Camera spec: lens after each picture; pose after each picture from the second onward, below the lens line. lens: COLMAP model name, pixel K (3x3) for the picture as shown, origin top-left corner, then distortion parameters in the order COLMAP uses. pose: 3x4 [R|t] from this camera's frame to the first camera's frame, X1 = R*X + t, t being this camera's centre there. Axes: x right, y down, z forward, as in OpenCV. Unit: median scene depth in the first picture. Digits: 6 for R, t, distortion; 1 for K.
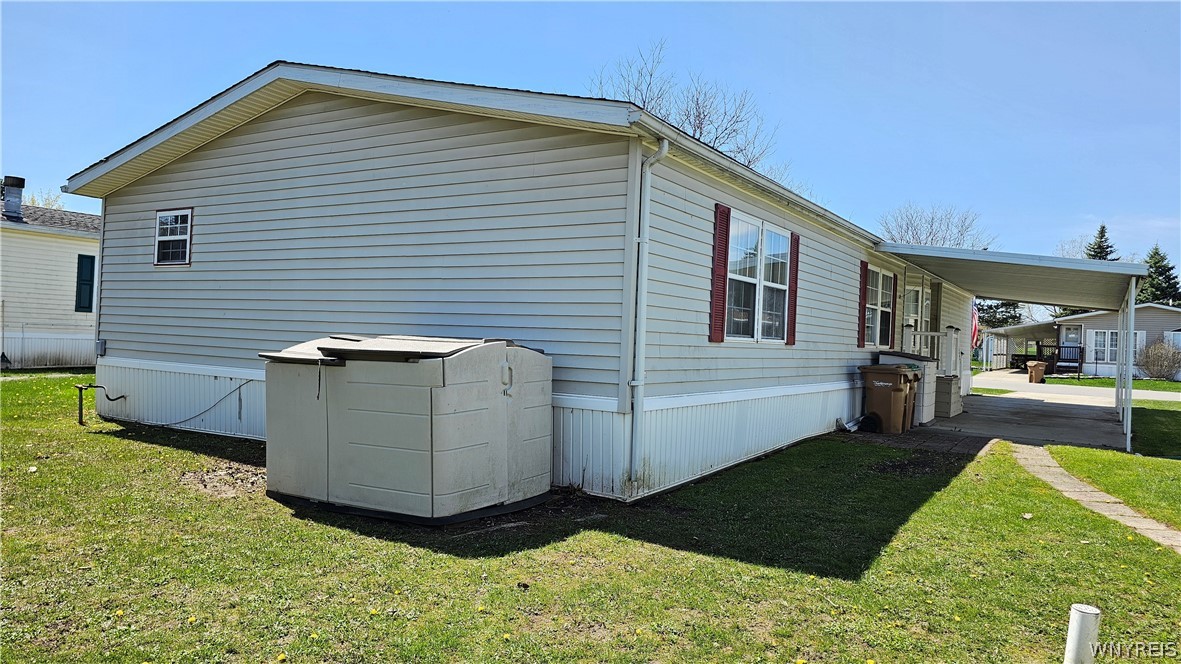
lens RADIAL K [[801.3, 0, 589.2], [0, 801.3, 337.3], [0, 0, 1]] dist [0.040349, -0.031656]
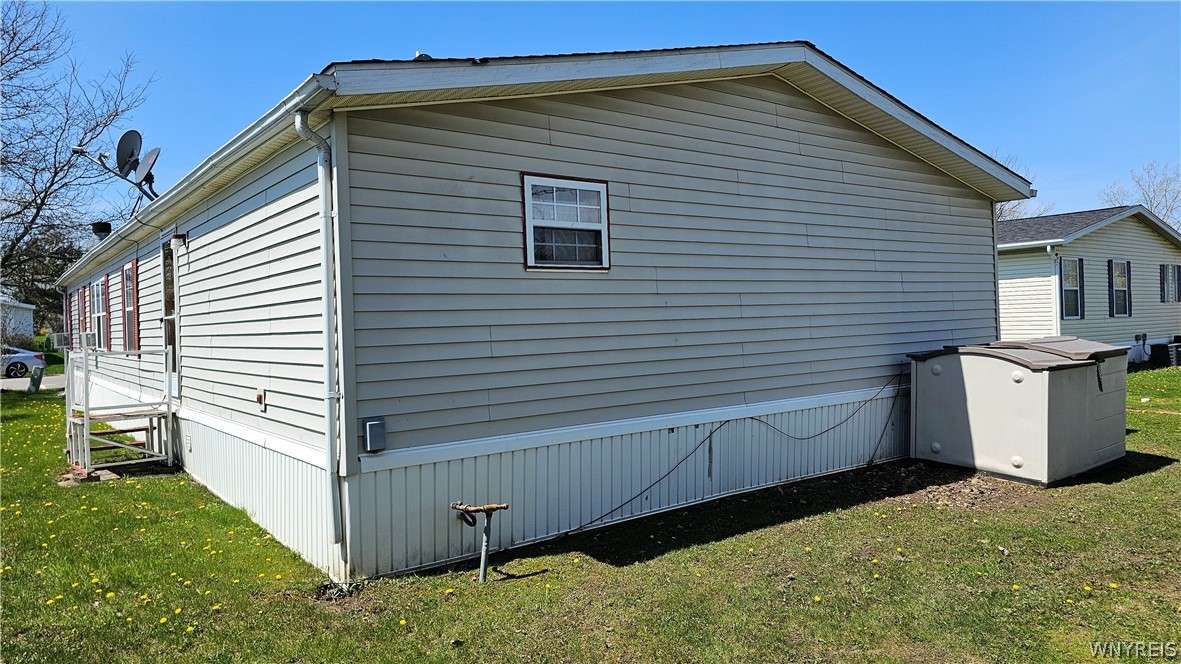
lens RADIAL K [[801.3, 0, 590.1], [0, 801.3, 330.6], [0, 0, 1]] dist [0.040349, -0.031656]
pose [[0.344925, -0.058567, 0.936801, -1.107183], [0.046749, 0.997885, 0.045173, -0.070902], [-0.937465, 0.028213, 0.346933, 0.792816]]
